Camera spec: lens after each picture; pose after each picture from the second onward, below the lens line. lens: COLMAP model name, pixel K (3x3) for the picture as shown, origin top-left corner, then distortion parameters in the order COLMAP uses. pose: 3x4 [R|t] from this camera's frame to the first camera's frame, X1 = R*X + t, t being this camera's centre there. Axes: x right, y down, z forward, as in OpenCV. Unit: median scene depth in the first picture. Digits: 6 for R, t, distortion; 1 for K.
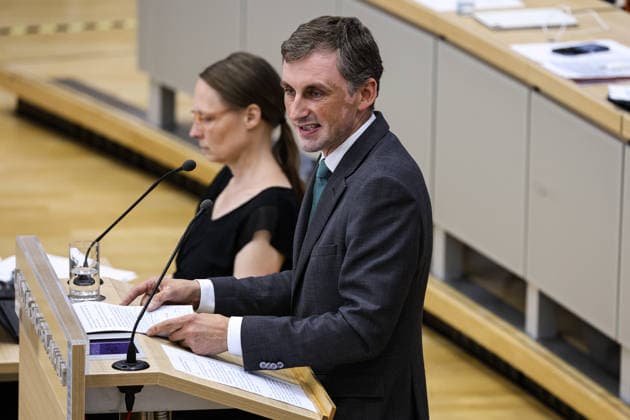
lens RADIAL K [[2722.0, 0, 315.0], [0, 2722.0, 210.0], [0, 0, 1]] dist [-0.921799, 4.325874]
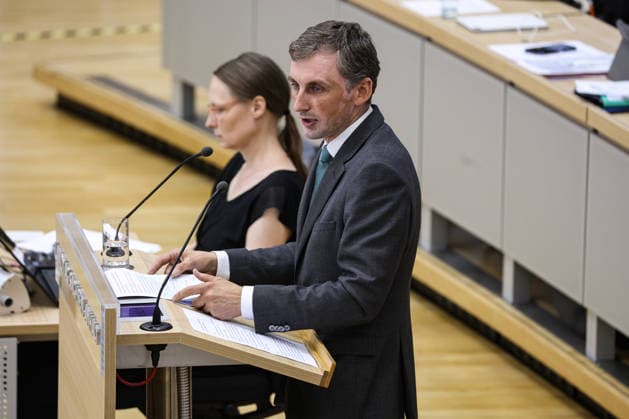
lens RADIAL K [[2717.6, 0, 314.5], [0, 2717.6, 209.5], [0, 0, 1]] dist [-0.921799, 4.325874]
pose [[0.999998, -0.001720, -0.000998, 0.000007], [0.001724, 0.999991, 0.003895, 0.003584], [0.000992, -0.003897, 0.999992, -0.140632]]
